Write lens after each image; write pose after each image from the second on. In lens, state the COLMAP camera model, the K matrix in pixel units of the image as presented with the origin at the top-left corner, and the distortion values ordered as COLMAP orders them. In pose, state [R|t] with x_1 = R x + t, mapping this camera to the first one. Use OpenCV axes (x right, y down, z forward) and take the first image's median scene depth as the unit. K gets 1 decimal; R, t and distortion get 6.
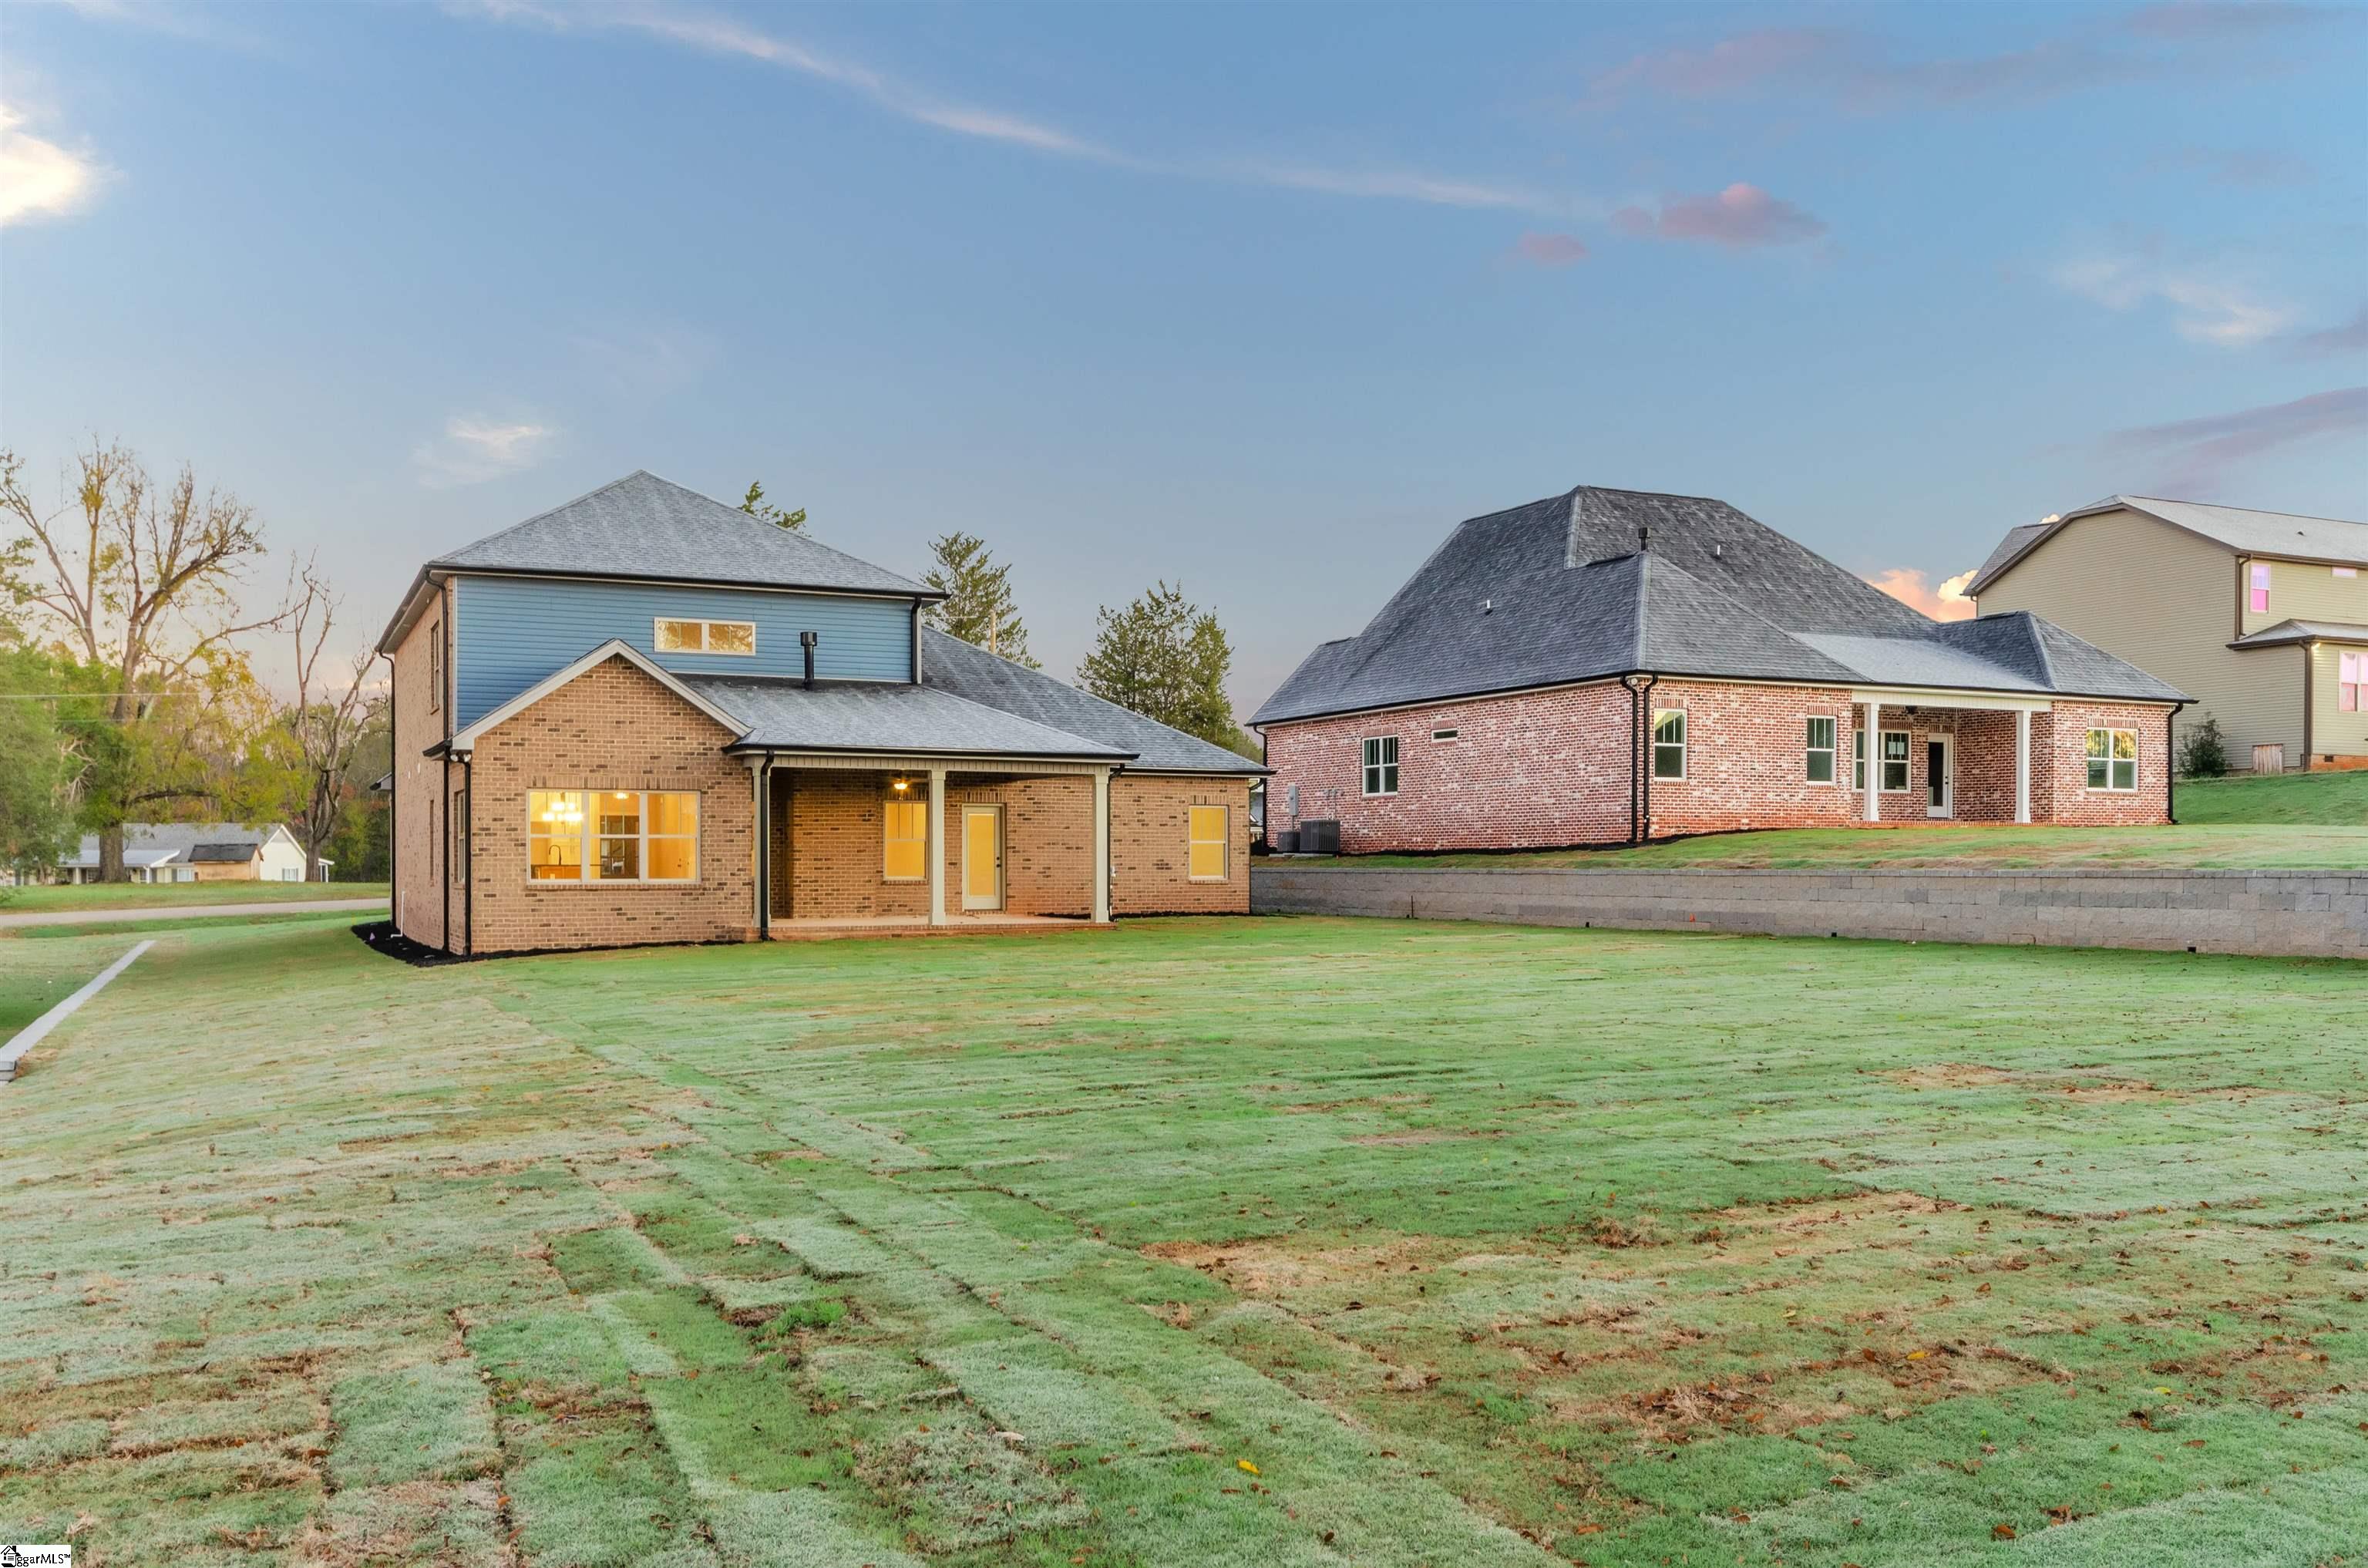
lens RADIAL K [[2018.7, 0, 1184.7], [0, 2018.7, 888.9], [0, 0, 1]] dist [0.002542, -0.004045]
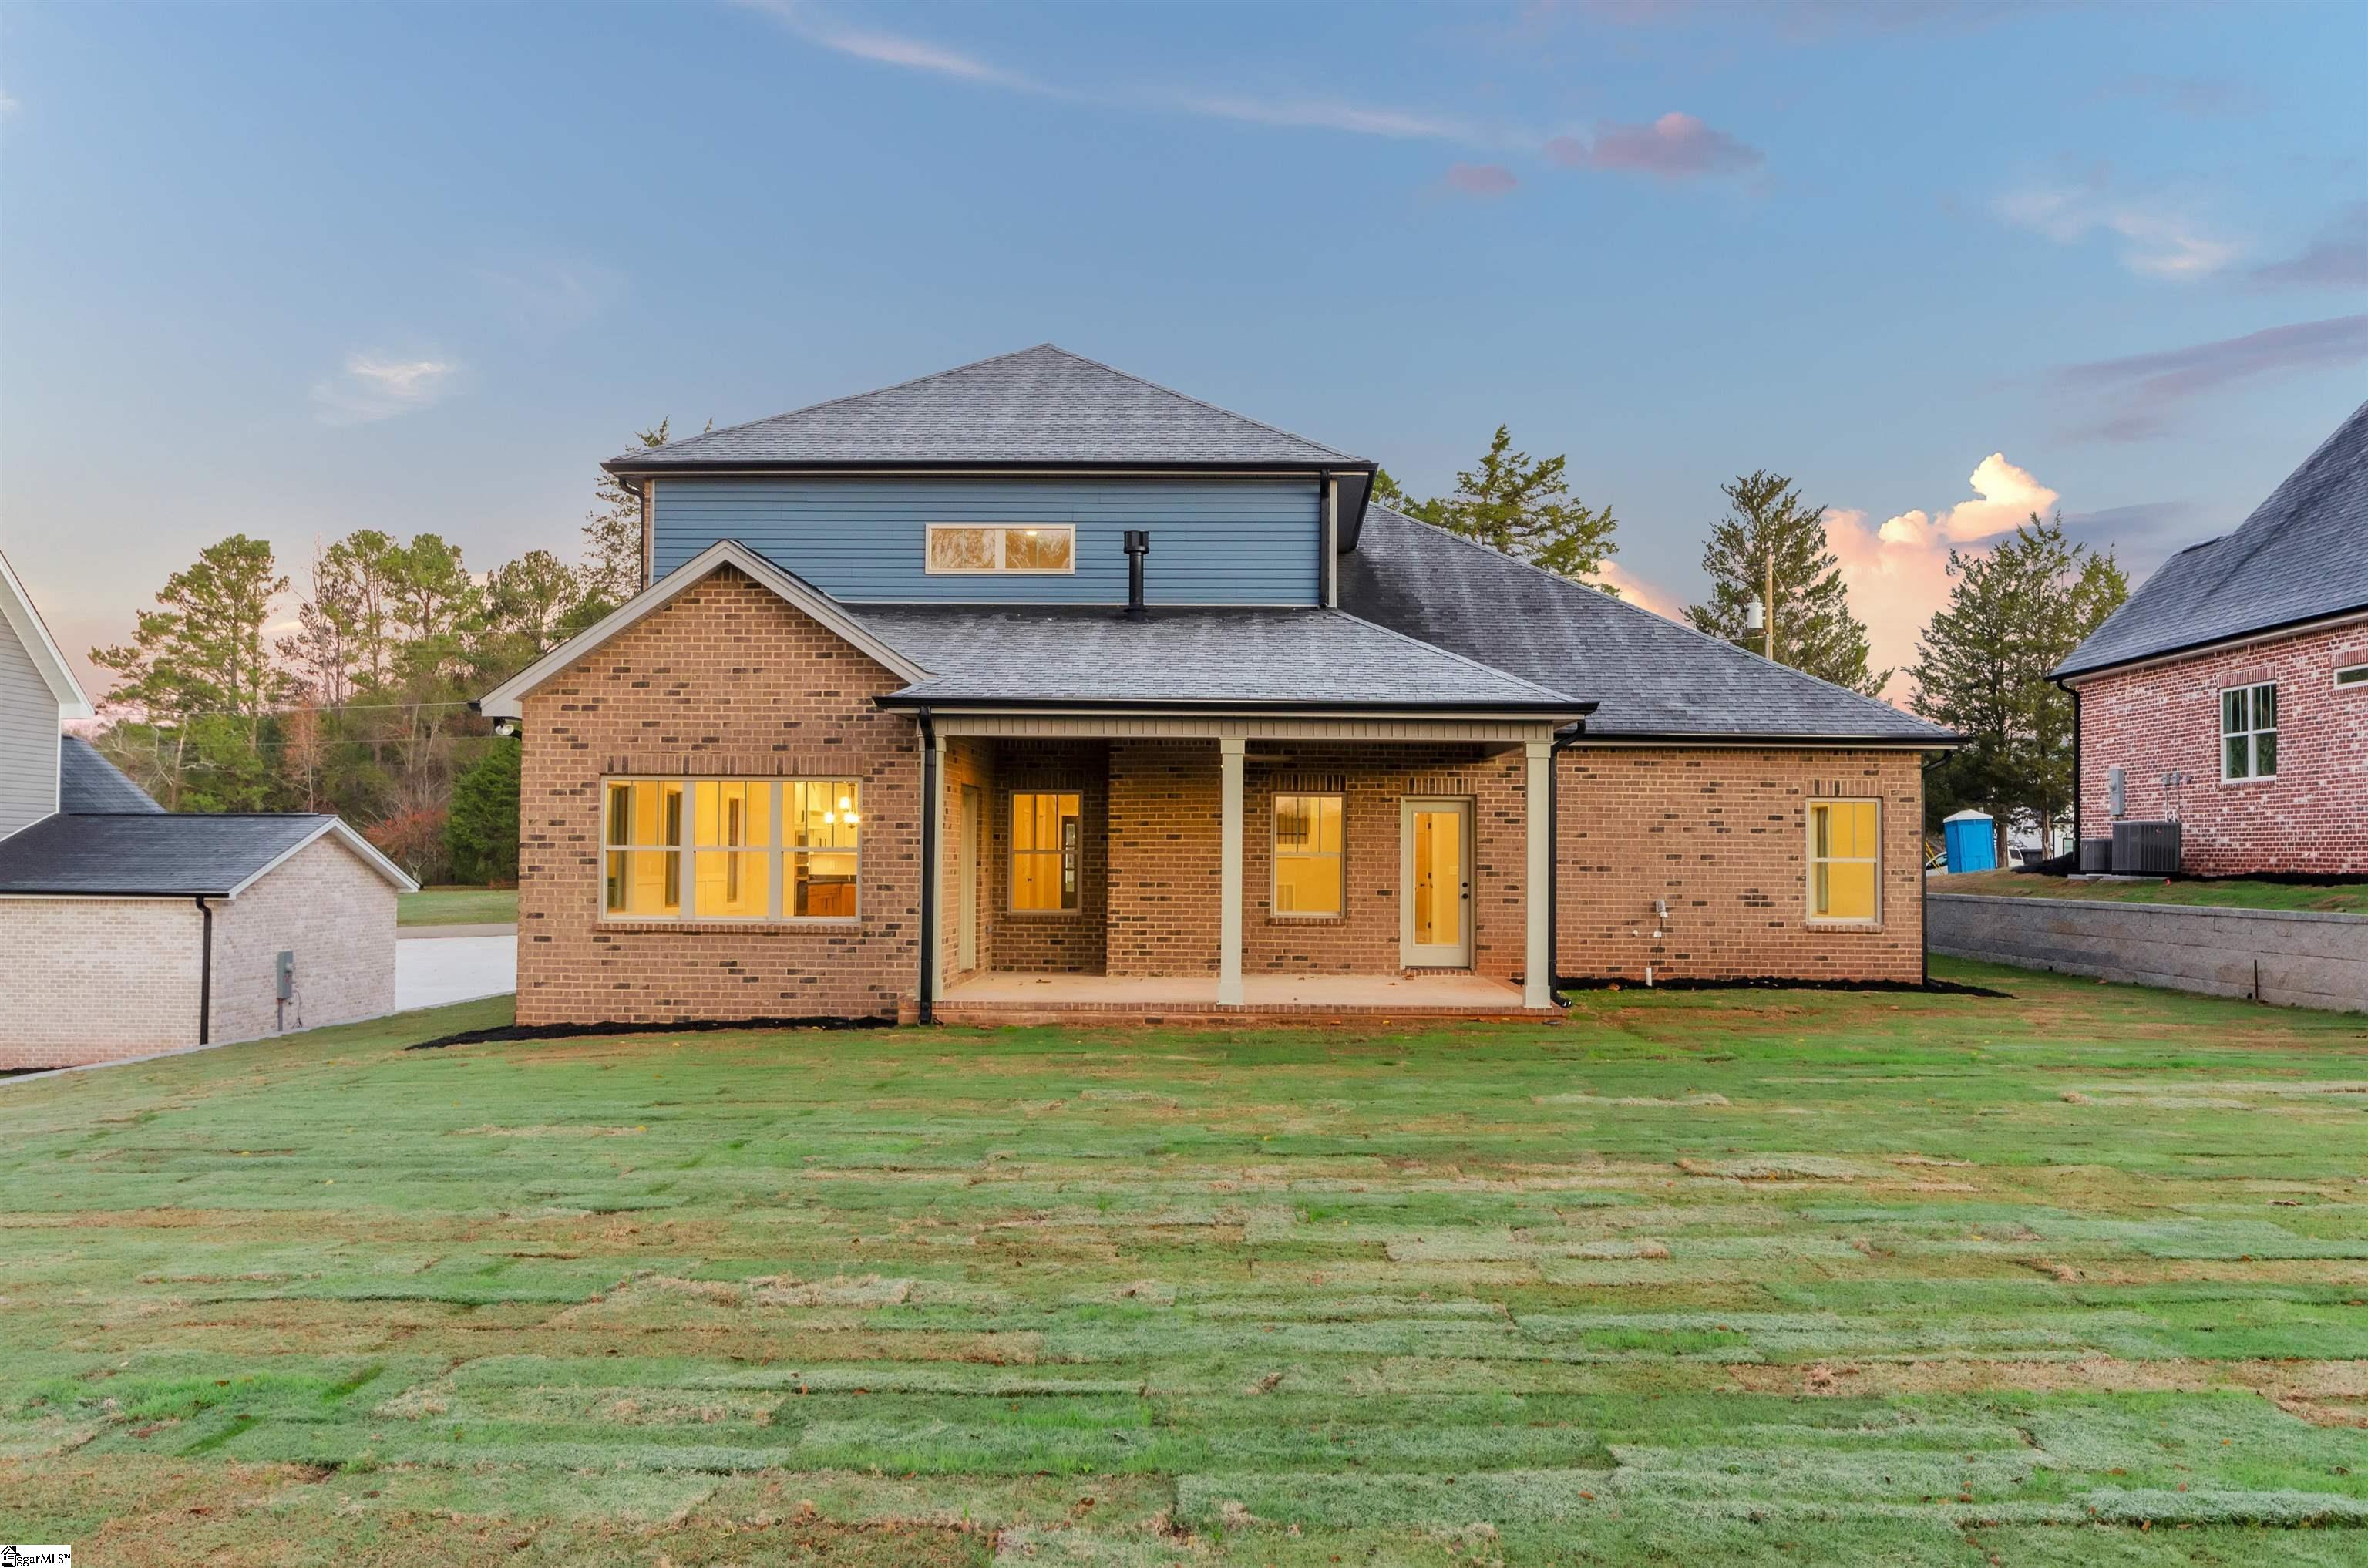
lens RADIAL K [[1997.4, 0, 1184.0], [0, 1997.4, 784.0], [0, 0, 1]] dist [0.006116, 0.001370]
pose [[0.891680, -0.008724, -0.452581, 0.099820], [-0.014954, 0.998701, -0.048714, -0.013574], [0.452418, 0.050206, 0.890391, 0.380018]]
